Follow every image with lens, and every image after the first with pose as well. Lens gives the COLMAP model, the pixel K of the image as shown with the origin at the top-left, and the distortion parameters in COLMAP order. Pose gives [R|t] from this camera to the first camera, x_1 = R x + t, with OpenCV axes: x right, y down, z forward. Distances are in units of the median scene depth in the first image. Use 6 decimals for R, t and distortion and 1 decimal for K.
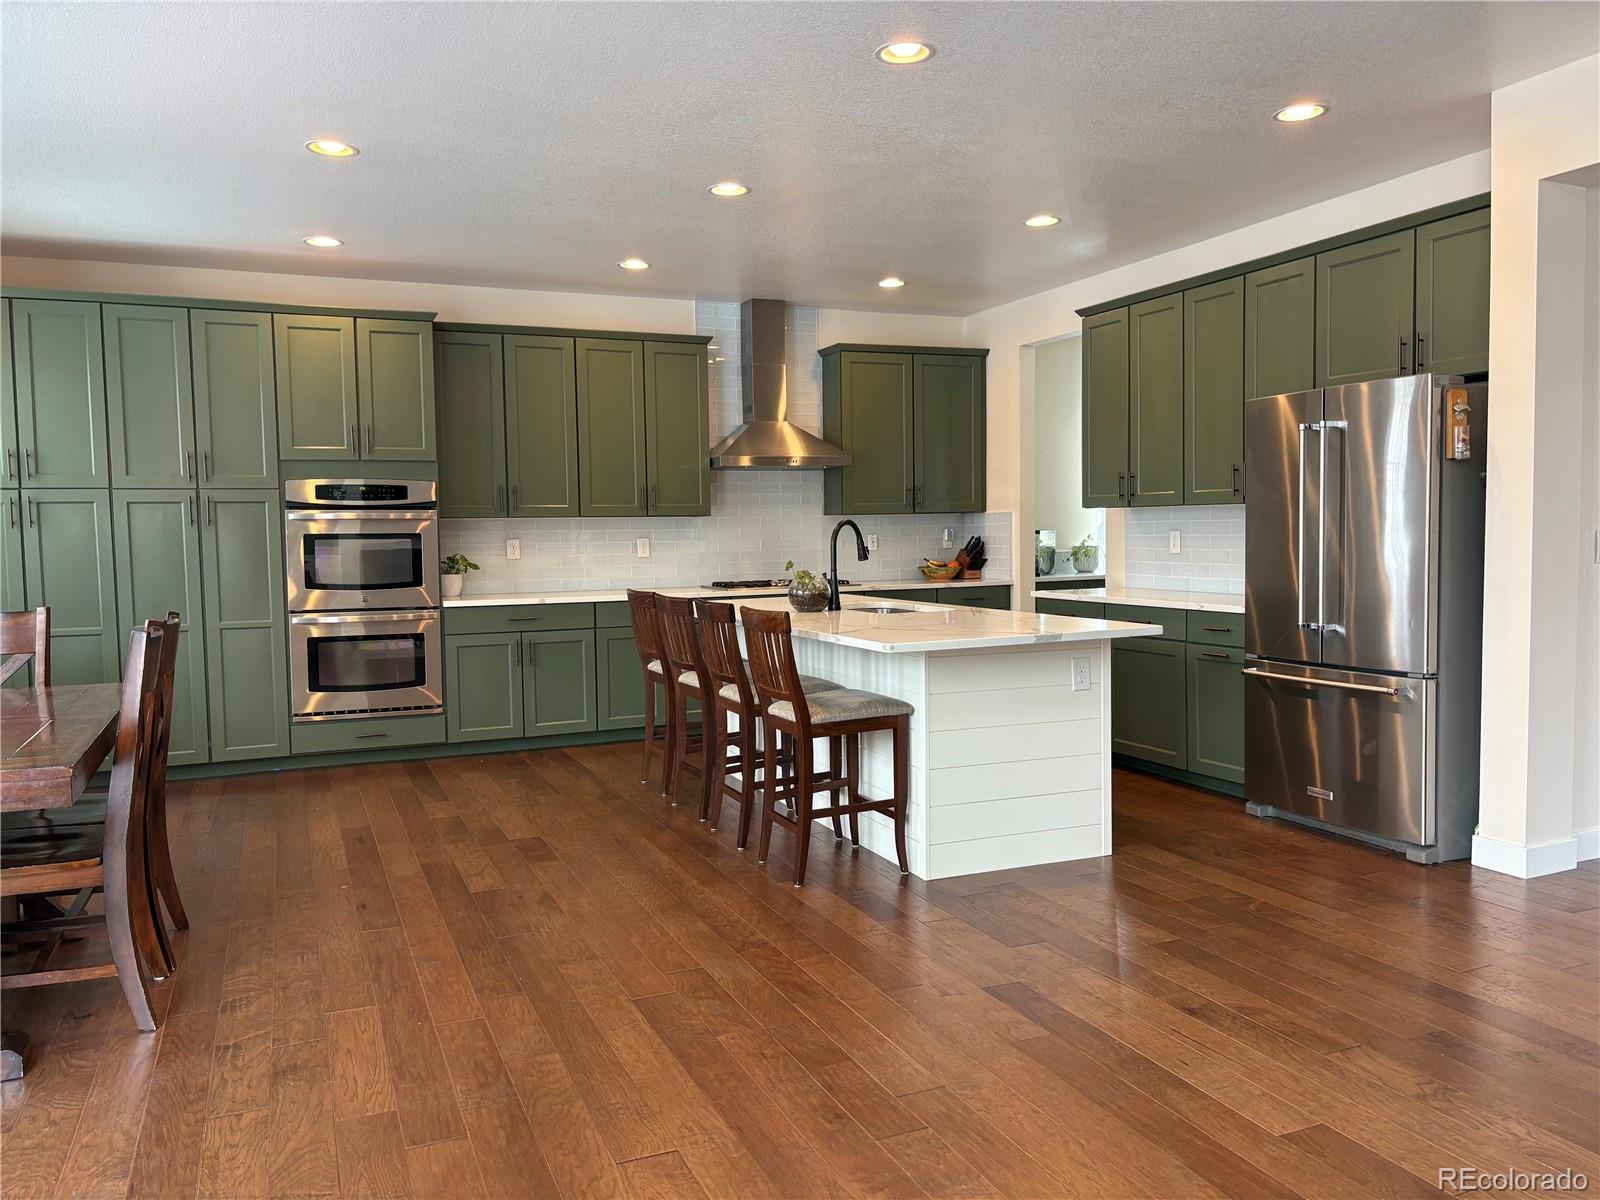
lens RADIAL K [[1215.3, 0, 799.1], [0, 1215.3, 607.7], [0, 0, 1]] dist [0.041227, -0.004155]
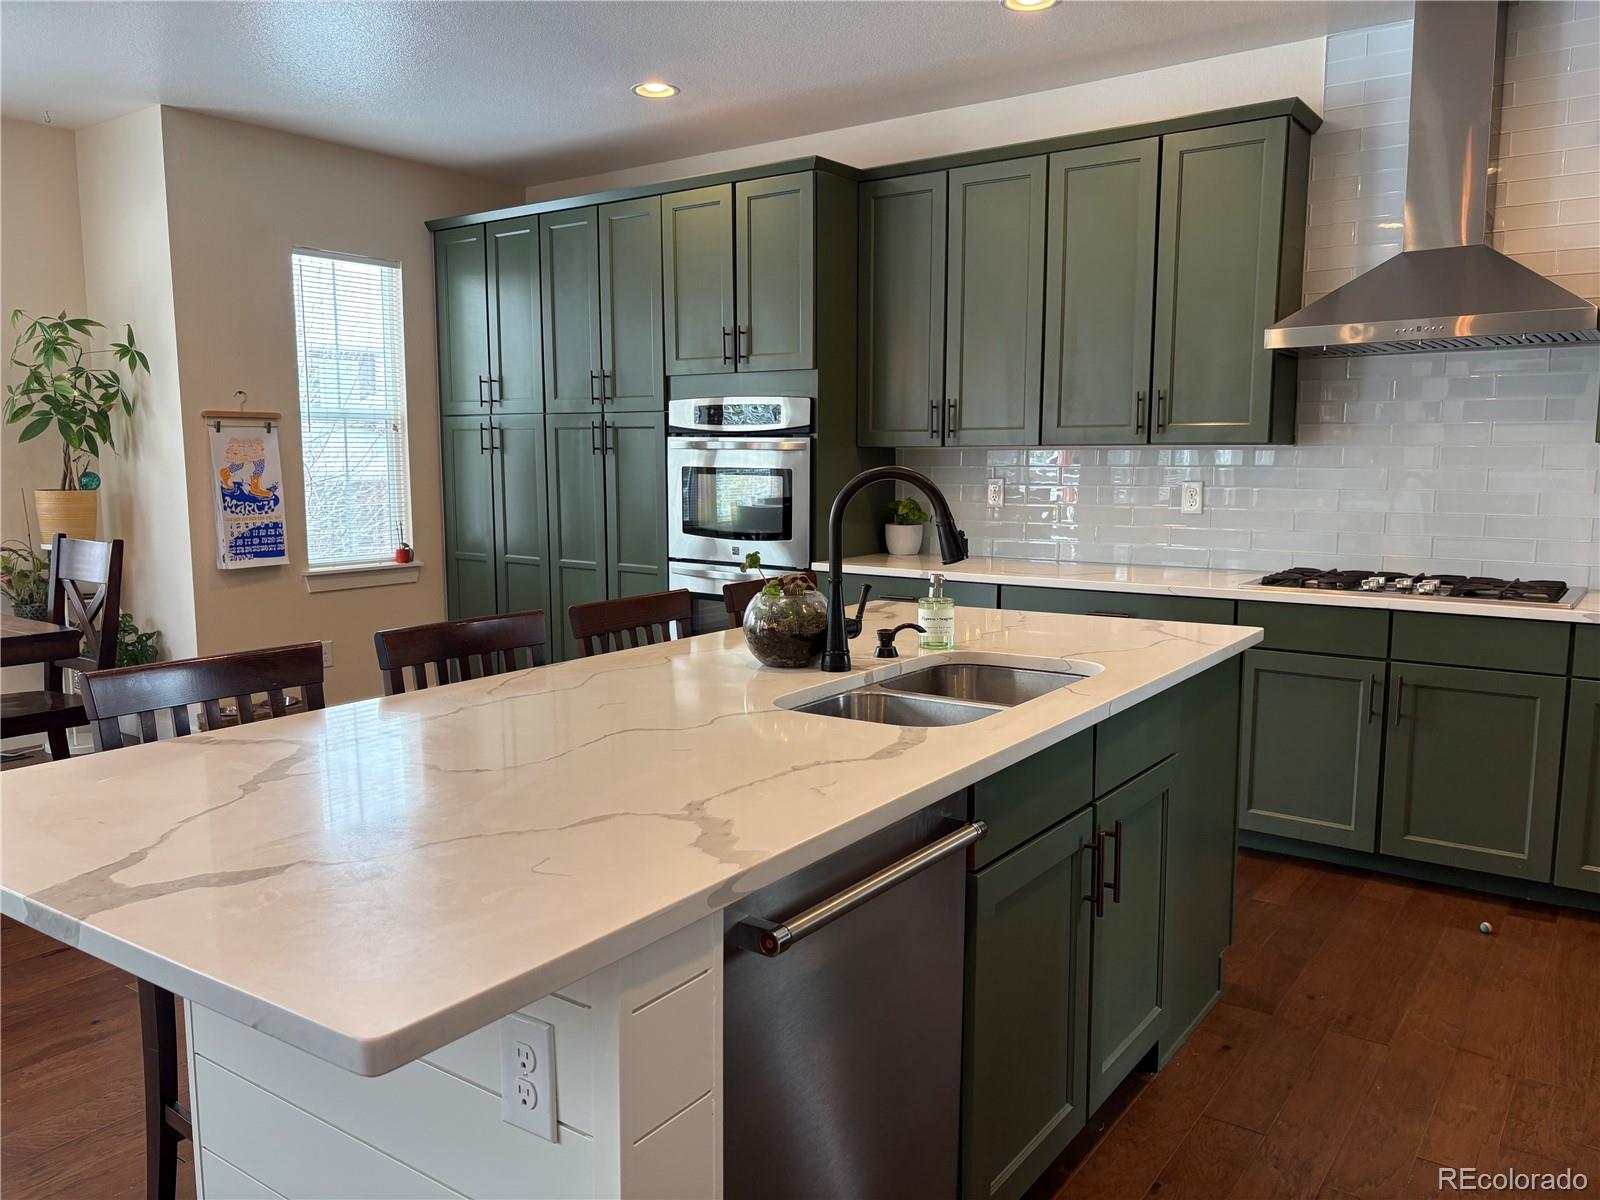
lens RADIAL K [[1215.3, 0, 799.1], [0, 1215.3, 607.7], [0, 0, 1]] dist [0.041227, -0.004155]
pose [[0.505685, 0.125723, -0.853508, 0.332046], [-0.064347, 0.992065, 0.108009, -0.056888], [0.860315, 0.000302, 0.509762, 0.627006]]
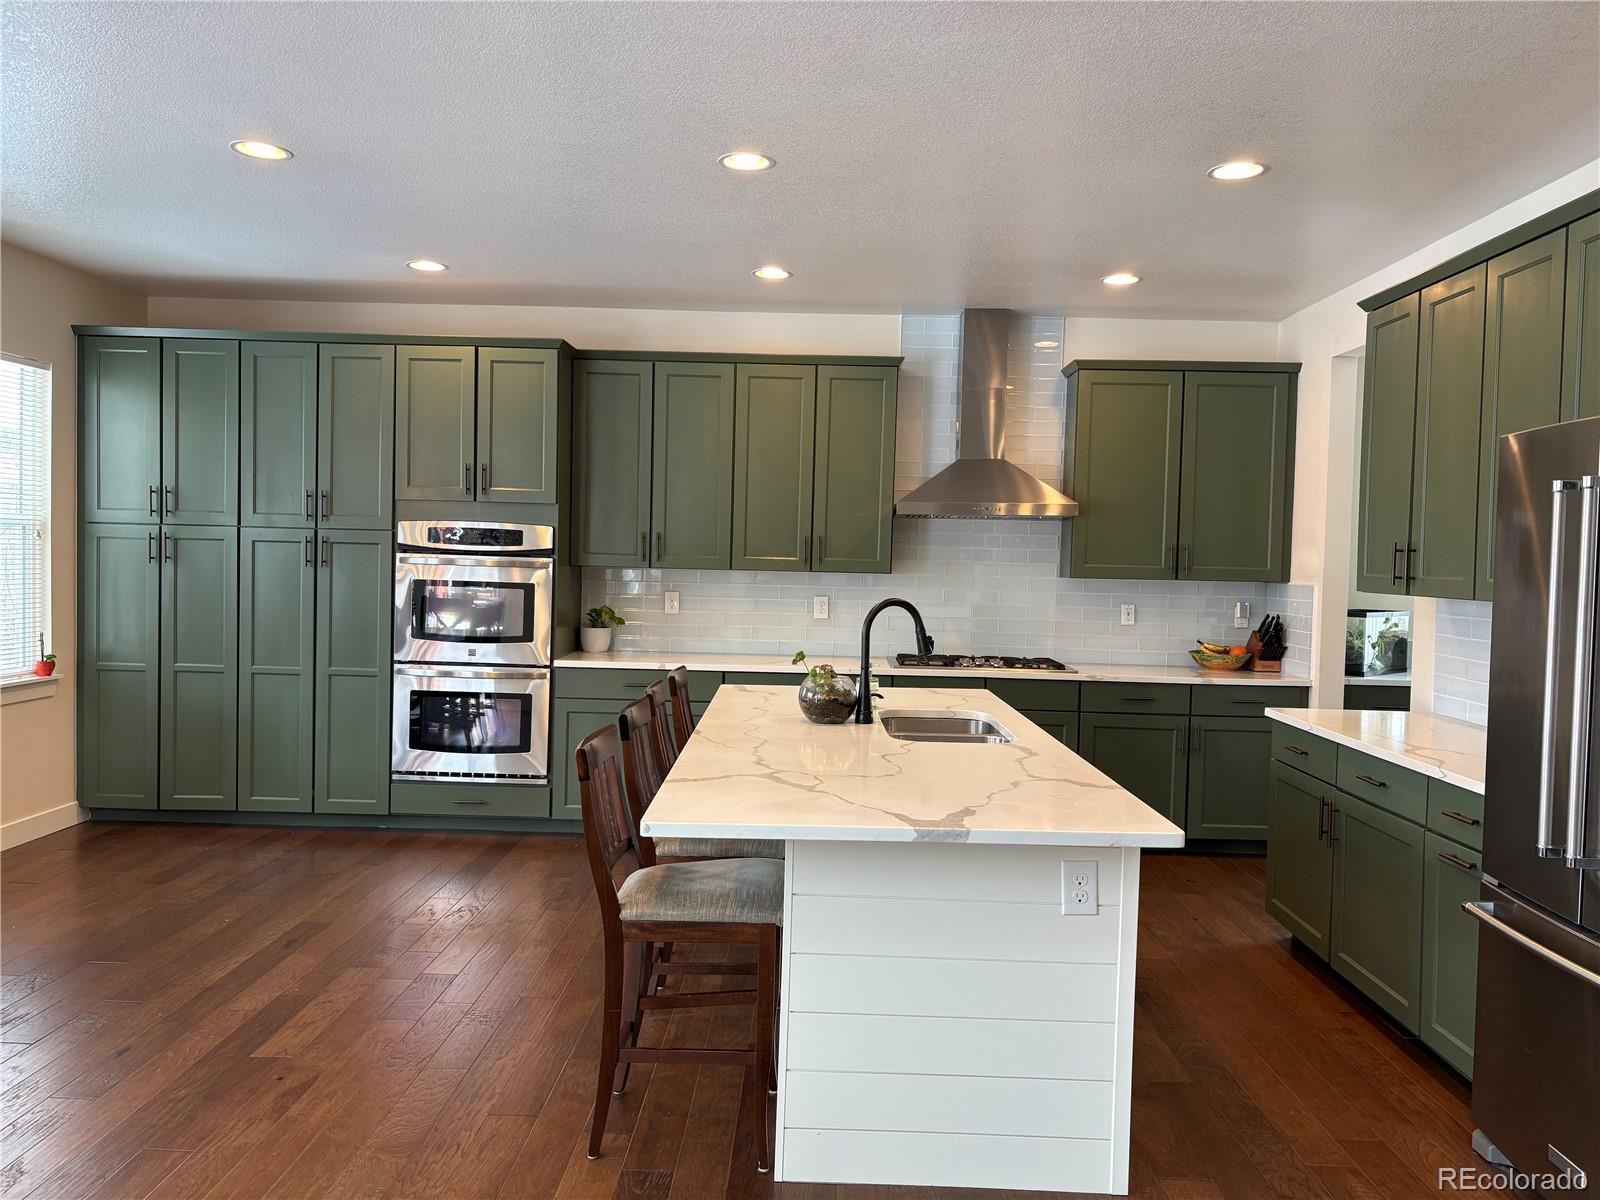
lens RADIAL K [[1215.5, 0, 800.0], [0, 1215.5, 600.0], [0, 0, 1]] dist [0.008555, 0.001341]
pose [[0.913507, 0.052810, -0.403382, 0.230170], [-0.065626, 0.997682, -0.018003, -0.045242], [0.401496, 0.042918, 0.914855, 0.261771]]
